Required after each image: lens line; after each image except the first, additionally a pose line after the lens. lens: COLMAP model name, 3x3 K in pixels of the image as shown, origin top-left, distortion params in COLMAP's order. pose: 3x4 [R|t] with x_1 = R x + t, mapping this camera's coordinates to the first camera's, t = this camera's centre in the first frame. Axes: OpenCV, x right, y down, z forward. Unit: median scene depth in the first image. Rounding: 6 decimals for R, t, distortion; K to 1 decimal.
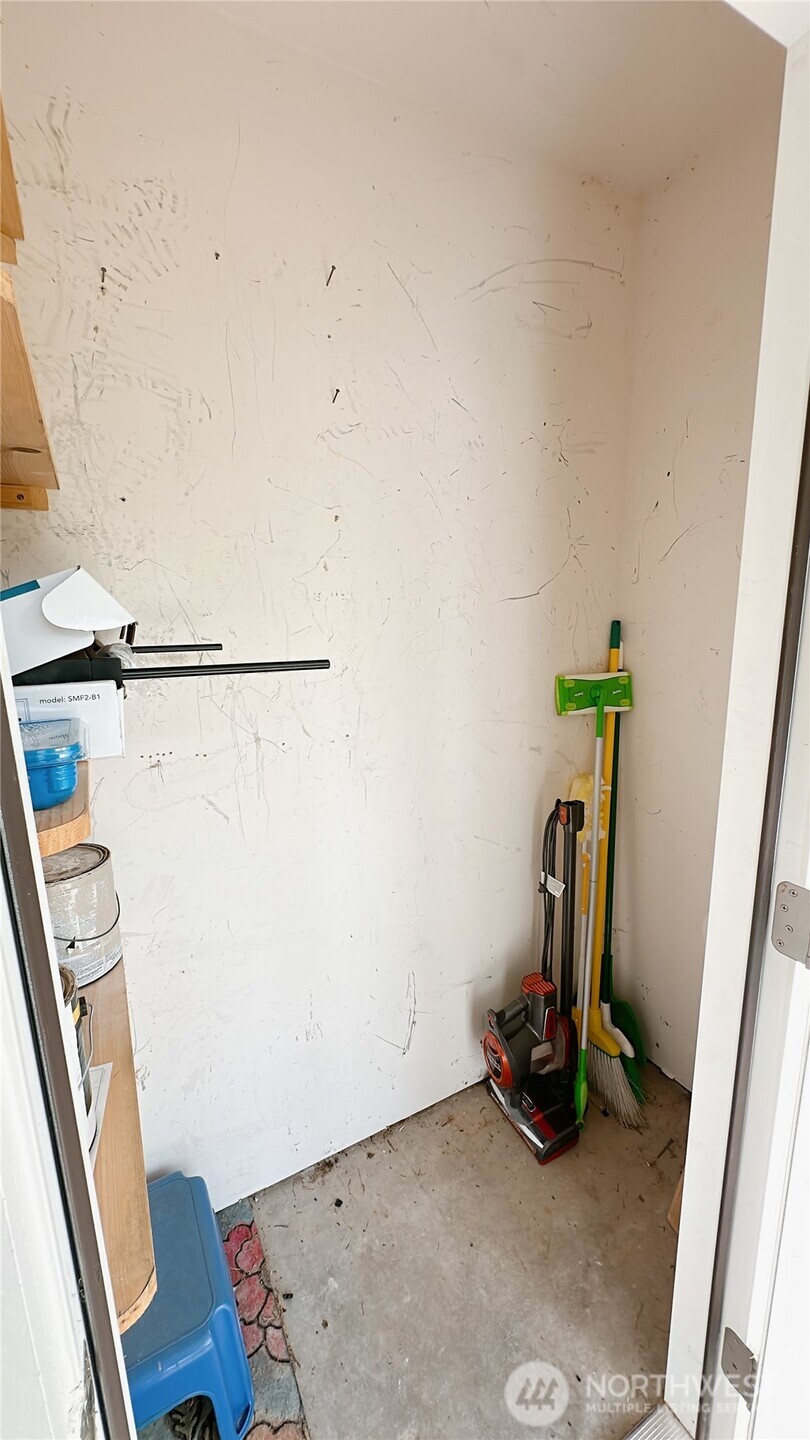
lens RADIAL K [[549.2, 0, 405.0], [0, 549.2, 720.0], [0, 0, 1]] dist [-0.003086, 0.000010]
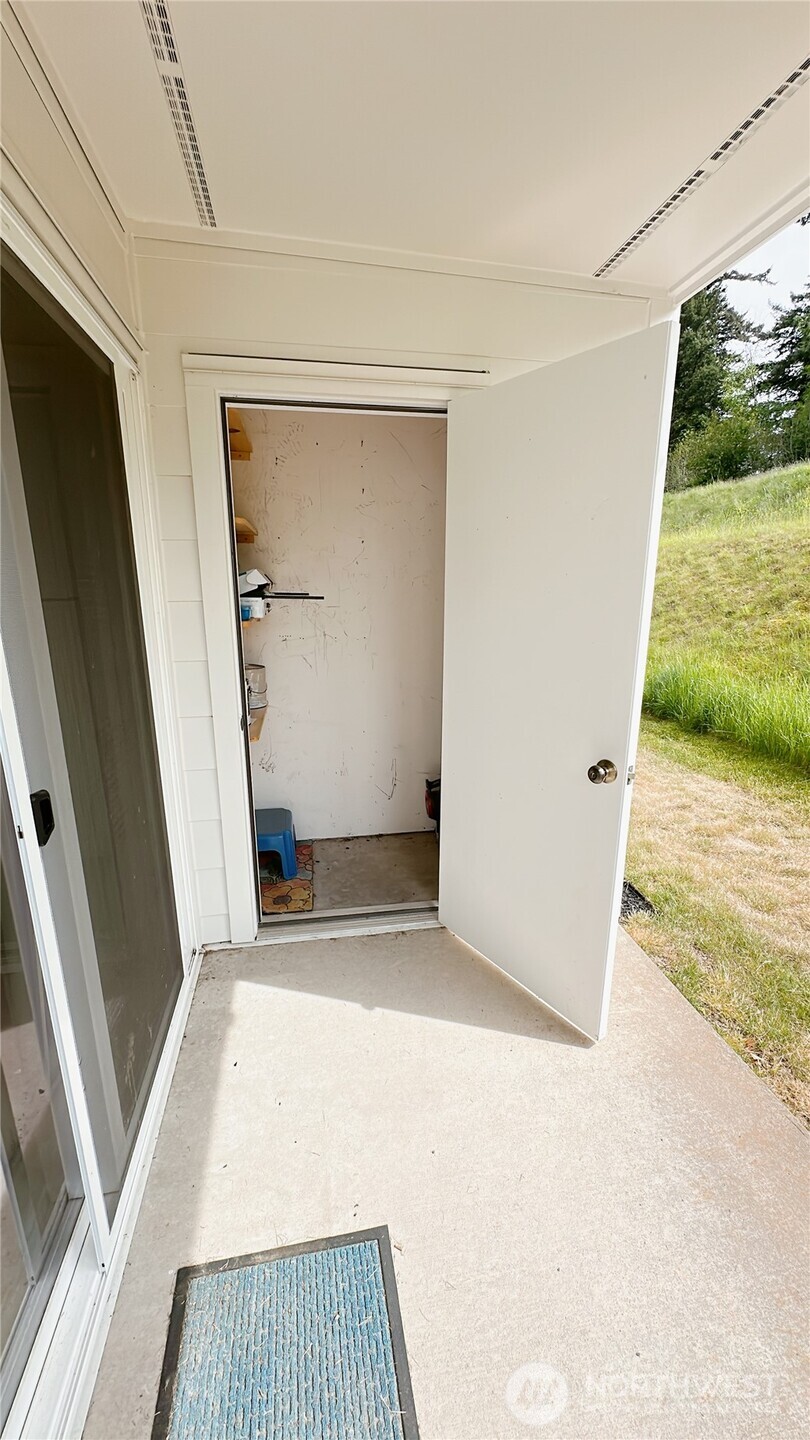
lens RADIAL K [[570.1, 0, 405.0], [0, 570.1, 720.0], [0, 0, 1]] dist [-0.002743, 0.000600]
pose [[0.941222, 0.099719, -0.322735, 0.894711], [-0.084168, 0.994532, 0.061826, 0.221674], [0.327135, -0.031028, 0.944468, -1.237979]]
